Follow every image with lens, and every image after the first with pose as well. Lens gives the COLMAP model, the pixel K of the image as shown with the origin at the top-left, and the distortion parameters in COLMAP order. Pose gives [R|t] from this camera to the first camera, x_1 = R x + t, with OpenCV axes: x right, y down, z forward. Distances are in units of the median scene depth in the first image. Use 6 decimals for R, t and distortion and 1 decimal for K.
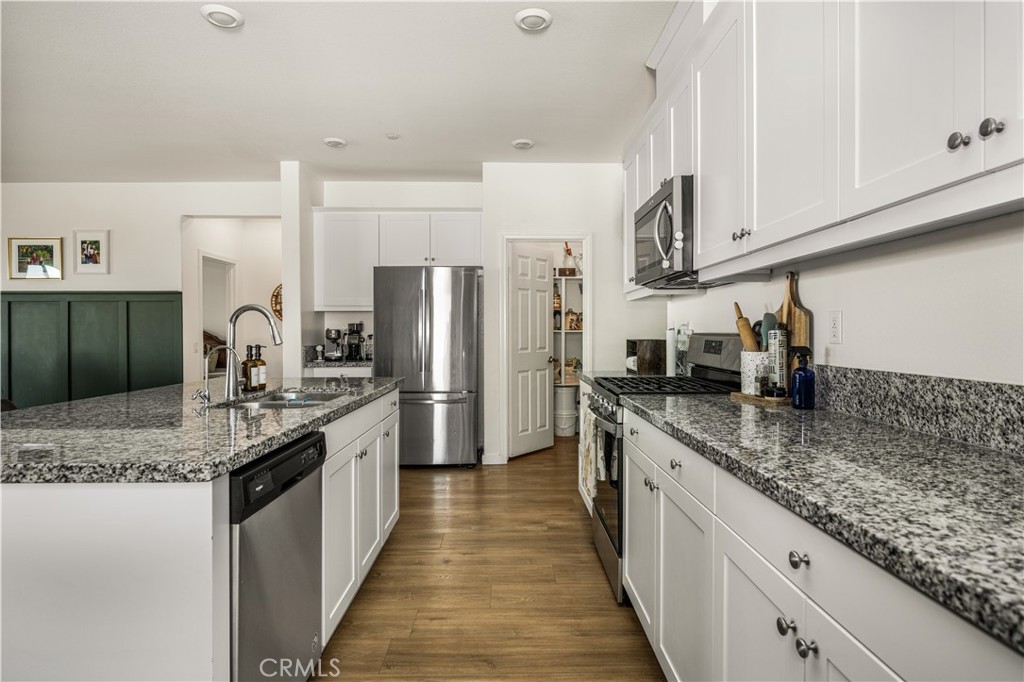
lens RADIAL K [[574.5, 0, 520.8], [0, 574.5, 337.4], [0, 0, 1]] dist [0.000514, -0.001914]
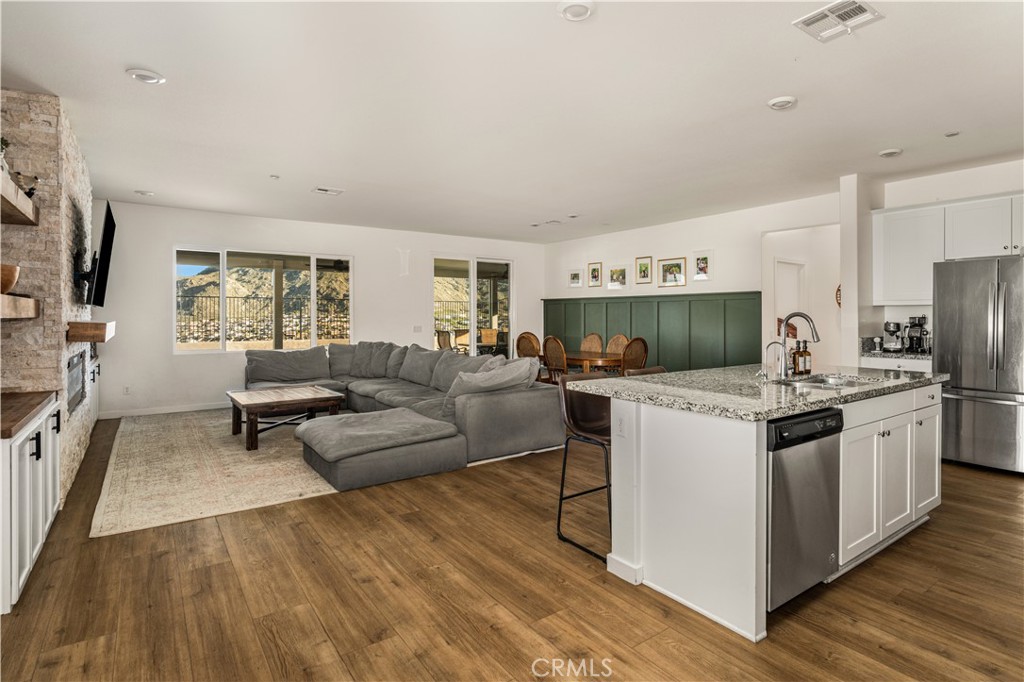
lens RADIAL K [[542.0, 0, 540.3], [0, 542.0, 307.5], [0, 0, 1]] dist [0.002950, 0.000538]
pose [[0.594831, -0.008142, -0.803809, 0.098802], [-0.010990, 0.999773, -0.018259, -0.016835], [0.803776, 0.019694, 0.594607, -0.129240]]
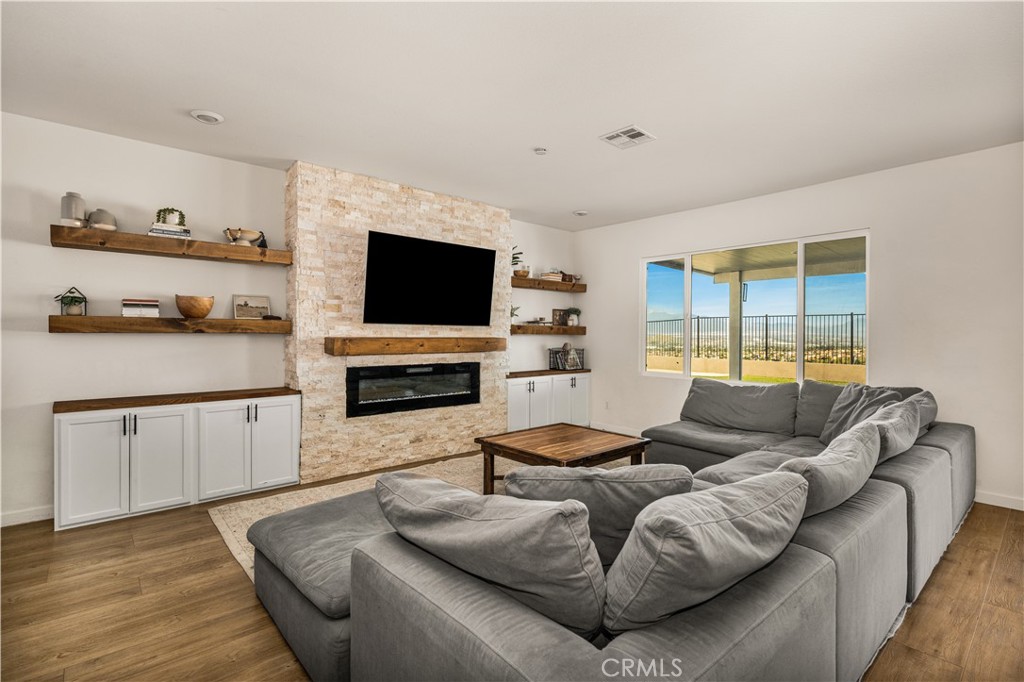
lens RADIAL K [[483.6, 0, 515.4], [0, 483.6, 334.8], [0, 0, 1]] dist [0.004036, 0.001037]
pose [[-0.761904, 0.001902, -0.647687, -0.562104], [-0.008653, 0.999877, 0.013115, -0.021600], [0.647632, 0.015597, -0.761794, 0.599448]]
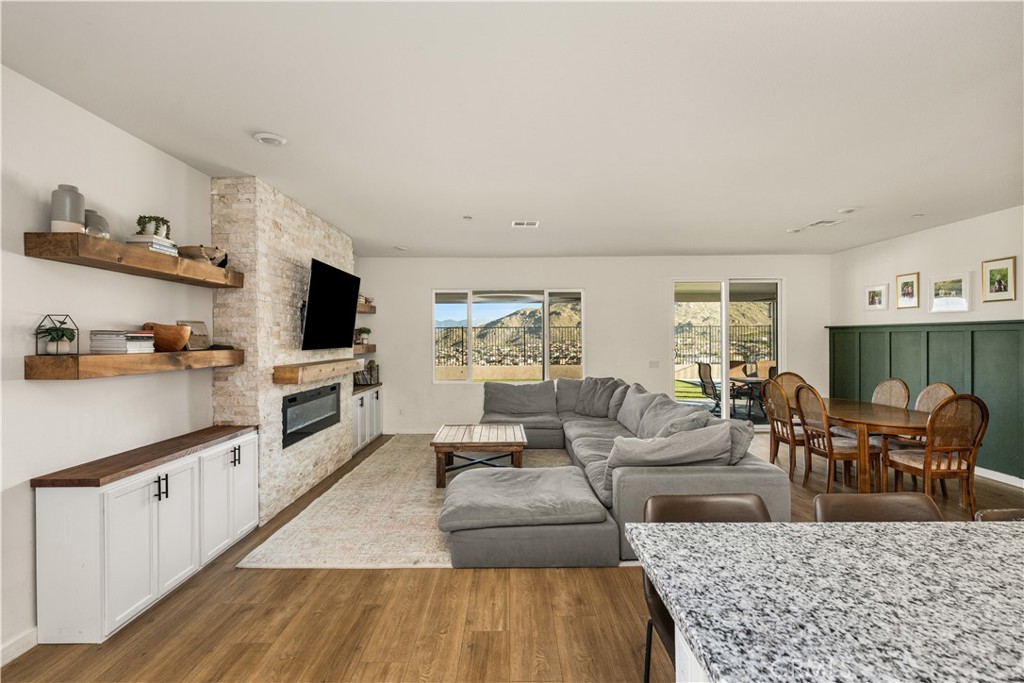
lens RADIAL K [[506.0, 0, 507.8], [0, 506.0, 337.2], [0, 0, 1]] dist [0.002427, -0.000747]
pose [[-0.009279, 0.001510, -0.999956, -0.061974], [-0.003393, 0.999993, 0.001542, -0.051868], [0.999951, 0.003407, -0.009274, 0.167861]]
